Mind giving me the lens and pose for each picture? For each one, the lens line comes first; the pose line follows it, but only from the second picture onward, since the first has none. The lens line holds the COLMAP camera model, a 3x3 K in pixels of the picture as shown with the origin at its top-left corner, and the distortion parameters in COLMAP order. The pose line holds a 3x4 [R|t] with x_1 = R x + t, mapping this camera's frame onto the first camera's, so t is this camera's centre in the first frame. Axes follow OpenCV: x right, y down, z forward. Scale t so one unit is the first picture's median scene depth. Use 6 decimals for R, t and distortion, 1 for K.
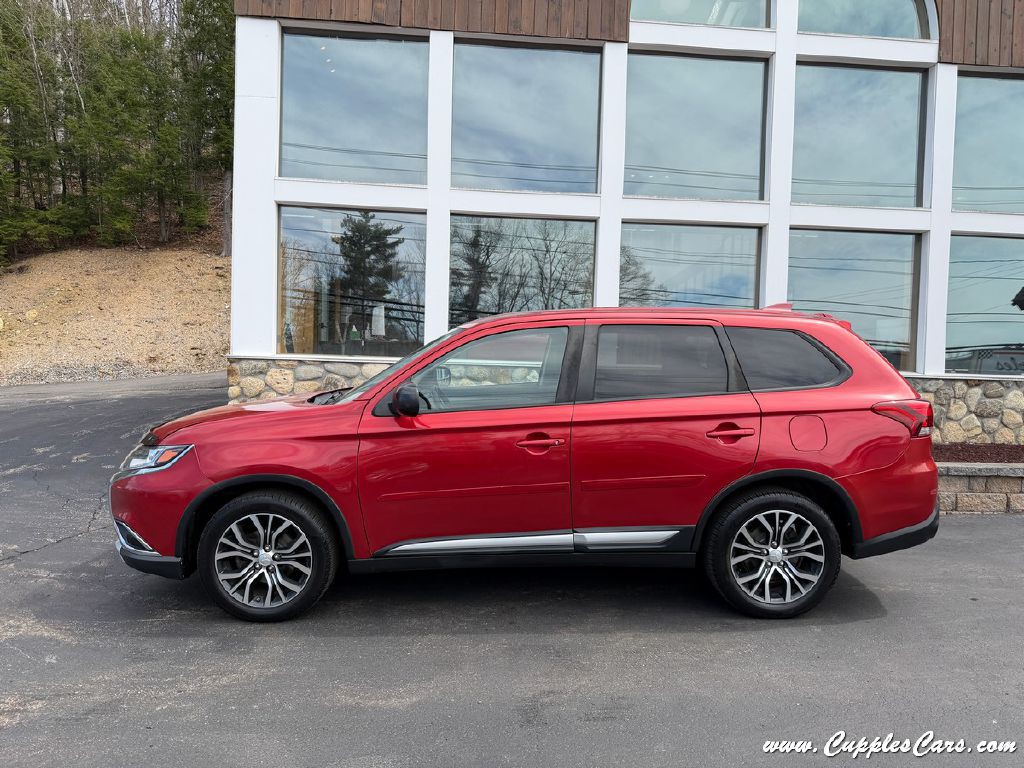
lens RADIAL K [[808.3, 0, 511.9], [0, 808.3, 371.5], [0, 0, 1]] dist [0.035585, -0.003915]
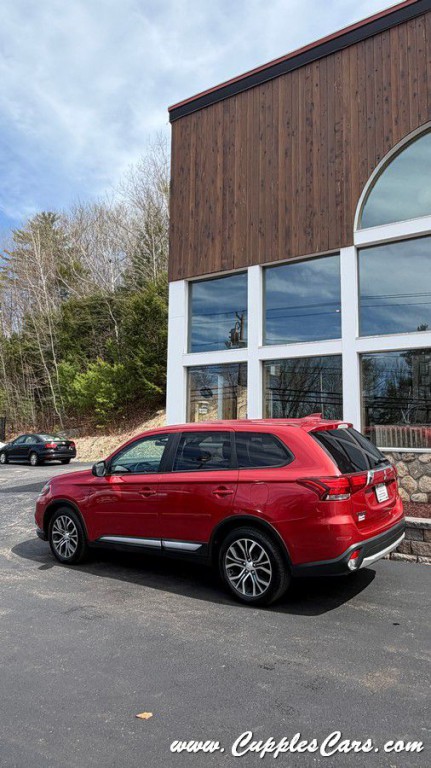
lens RADIAL K [[587.1, 0, 216.8], [0, 587.1, 347.9], [0, 0, 1]] dist [0.008268, -0.000384]
pose [[0.725938, -0.115552, -0.677984, 1.176257], [0.004818, 0.986615, -0.162995, -0.027791], [0.687744, 0.115058, 0.716778, 0.010835]]
